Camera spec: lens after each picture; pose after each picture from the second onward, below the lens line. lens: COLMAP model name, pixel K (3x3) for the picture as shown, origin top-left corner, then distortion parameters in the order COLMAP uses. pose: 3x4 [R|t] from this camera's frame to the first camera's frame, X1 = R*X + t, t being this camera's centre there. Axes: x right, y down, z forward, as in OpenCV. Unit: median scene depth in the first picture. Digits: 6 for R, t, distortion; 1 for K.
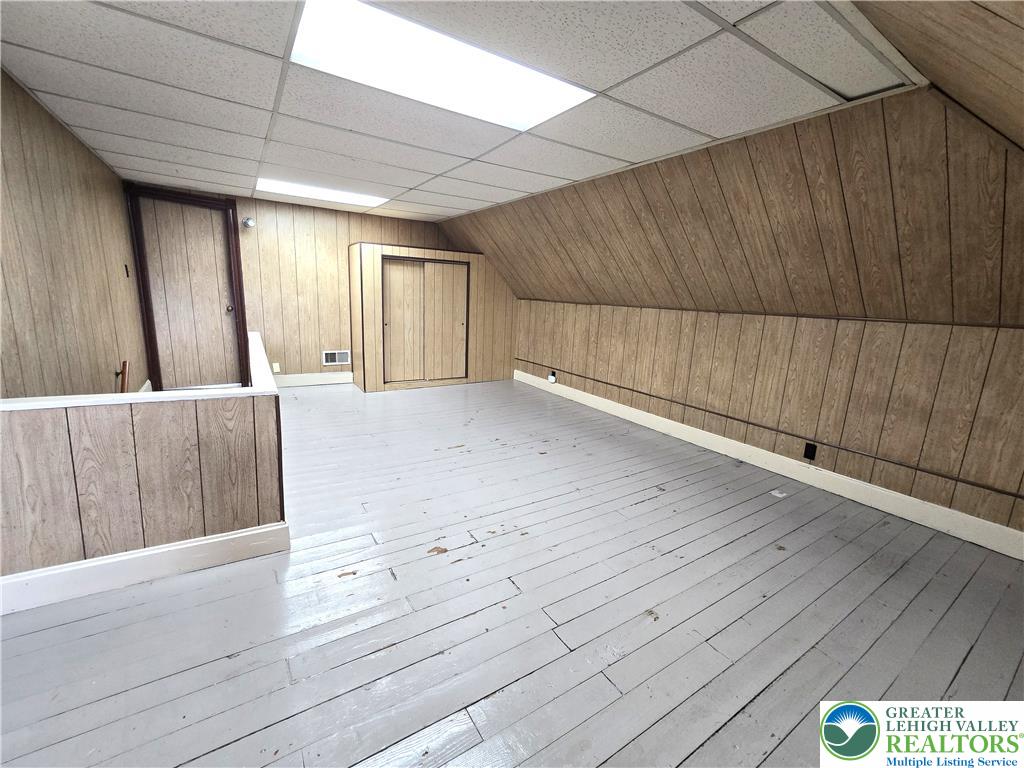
lens RADIAL K [[421.7, 0, 508.8], [0, 421.7, 381.4], [0, 0, 1]] dist [-0.000316, 0.000048]
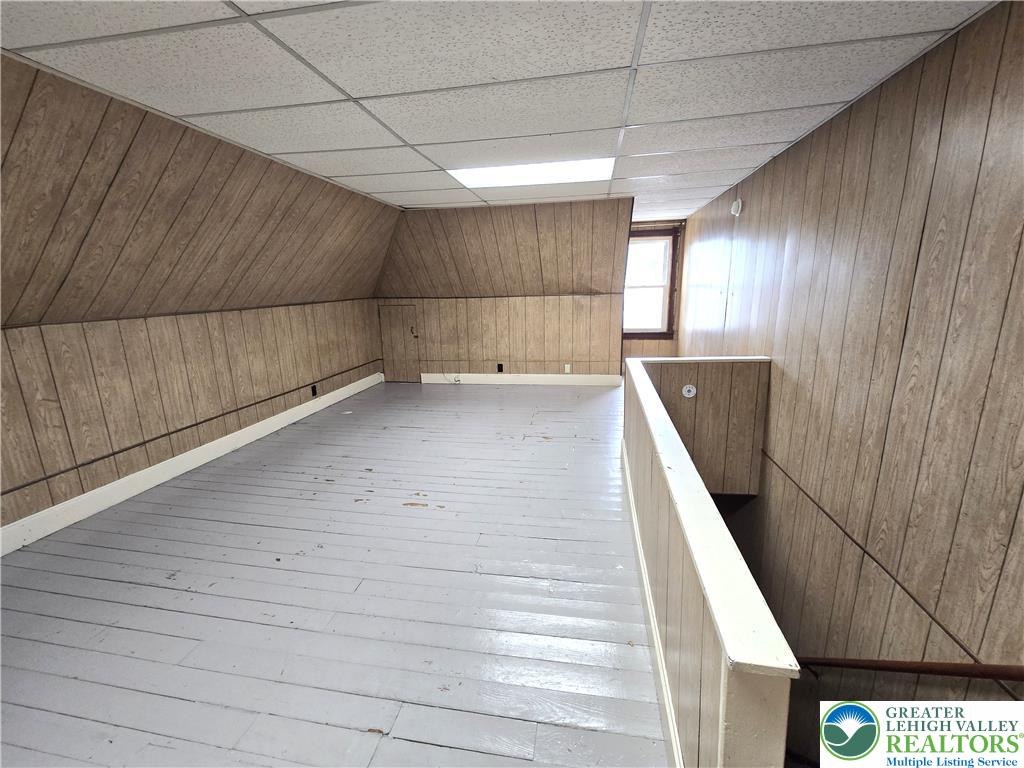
lens RADIAL K [[421.7, 0, 508.8], [0, 421.7, 381.4], [0, 0, 1]] dist [-0.000316, 0.000048]
pose [[-0.729790, -0.180959, 0.659288, -0.667762], [0.124928, 0.912800, 0.388830, -0.306944], [-0.672160, 0.366128, -0.643546, 1.215117]]
